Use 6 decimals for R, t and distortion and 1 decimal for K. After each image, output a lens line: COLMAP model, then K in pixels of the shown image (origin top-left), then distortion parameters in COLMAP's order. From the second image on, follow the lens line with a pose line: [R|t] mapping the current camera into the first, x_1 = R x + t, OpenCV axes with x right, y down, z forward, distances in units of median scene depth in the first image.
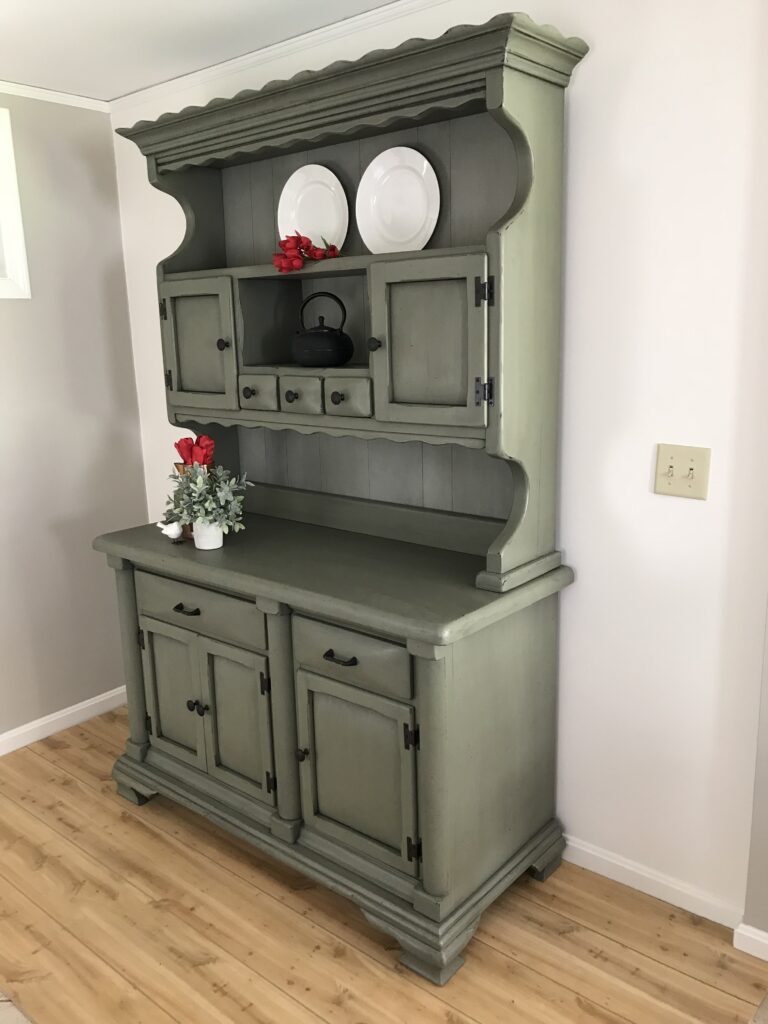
lens RADIAL K [[843.3, 0, 384.0], [0, 843.3, 512.0], [0, 0, 1]] dist [-0.037633, 0.002940]
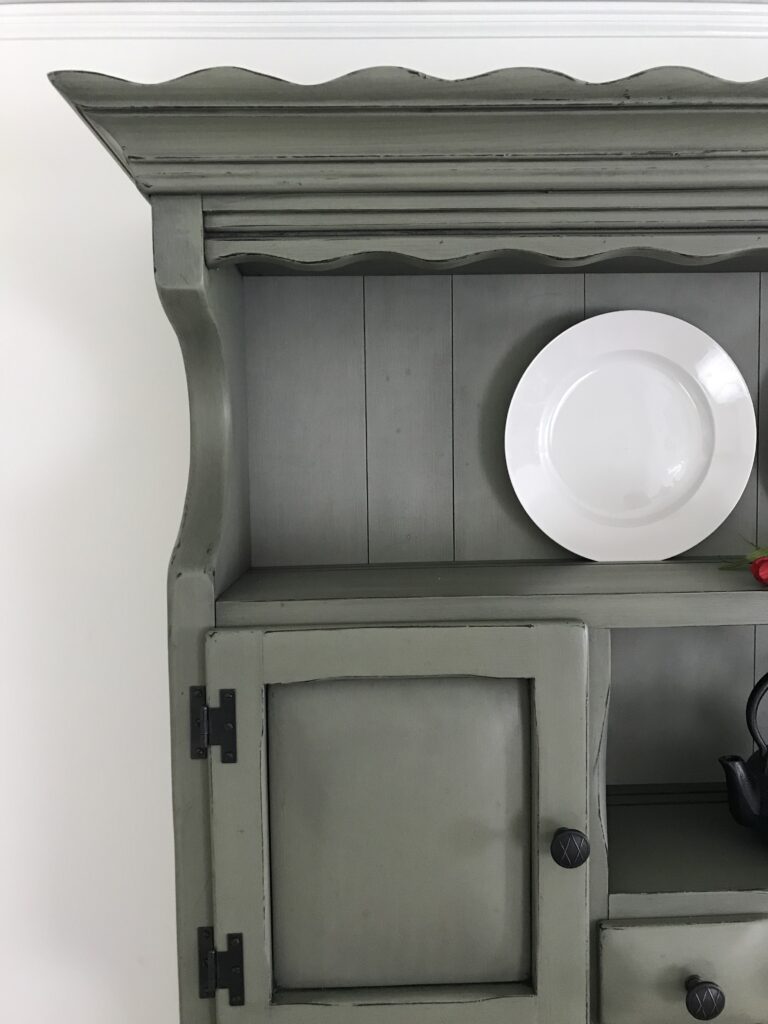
lens RADIAL K [[843.3, 0, 384.0], [0, 843.3, 512.0], [0, 0, 1]] dist [-0.037633, 0.002940]
pose [[0.751910, -0.013544, 0.659127, -0.367273], [0.140442, 0.980130, -0.140073, -0.240347], [-0.644133, 0.197891, 0.738872, 0.675589]]
